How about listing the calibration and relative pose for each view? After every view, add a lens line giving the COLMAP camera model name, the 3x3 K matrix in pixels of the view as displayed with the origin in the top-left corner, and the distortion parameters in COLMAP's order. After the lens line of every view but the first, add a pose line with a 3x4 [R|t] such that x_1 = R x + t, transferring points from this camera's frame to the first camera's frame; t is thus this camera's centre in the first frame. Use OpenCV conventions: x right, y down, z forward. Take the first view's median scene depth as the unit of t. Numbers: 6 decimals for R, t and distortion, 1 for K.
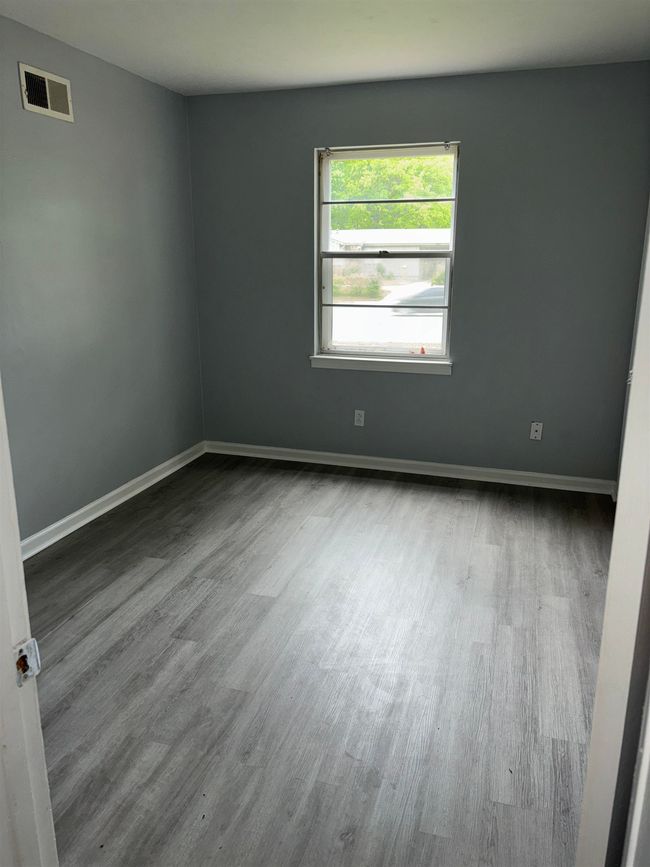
lens RADIAL K [[655.1, 0, 326.0], [0, 655.1, 434.4], [0, 0, 1]] dist [0.026638, -0.010030]
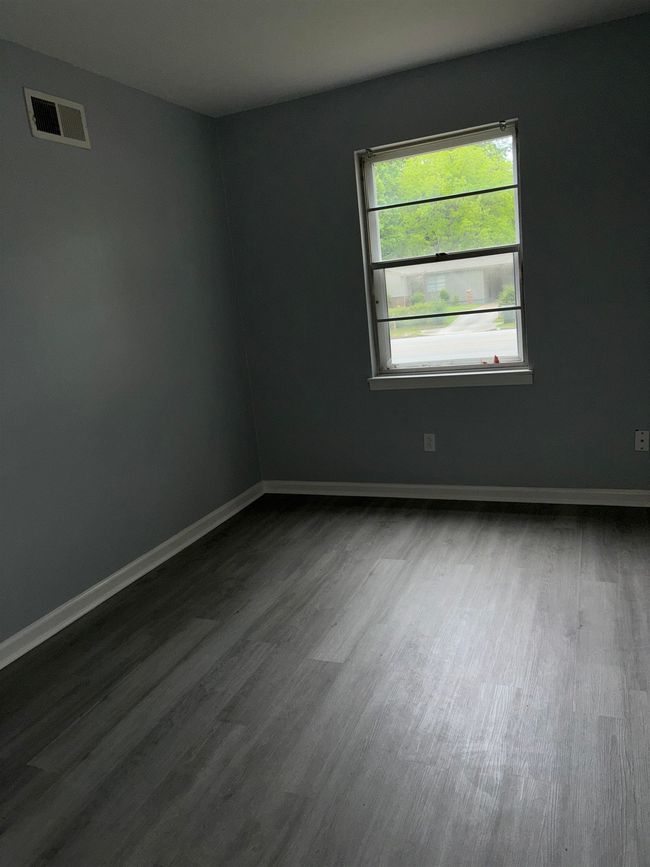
lens RADIAL K [[655.1, 0, 320.1], [0, 655.1, 427.4], [0, 0, 1]] dist [0.026638, -0.010030]
pose [[0.989119, -0.082285, -0.121953, 0.019268], [0.074091, 0.994773, -0.070270, 0.008049], [0.127097, 0.060469, 0.990045, 0.141915]]
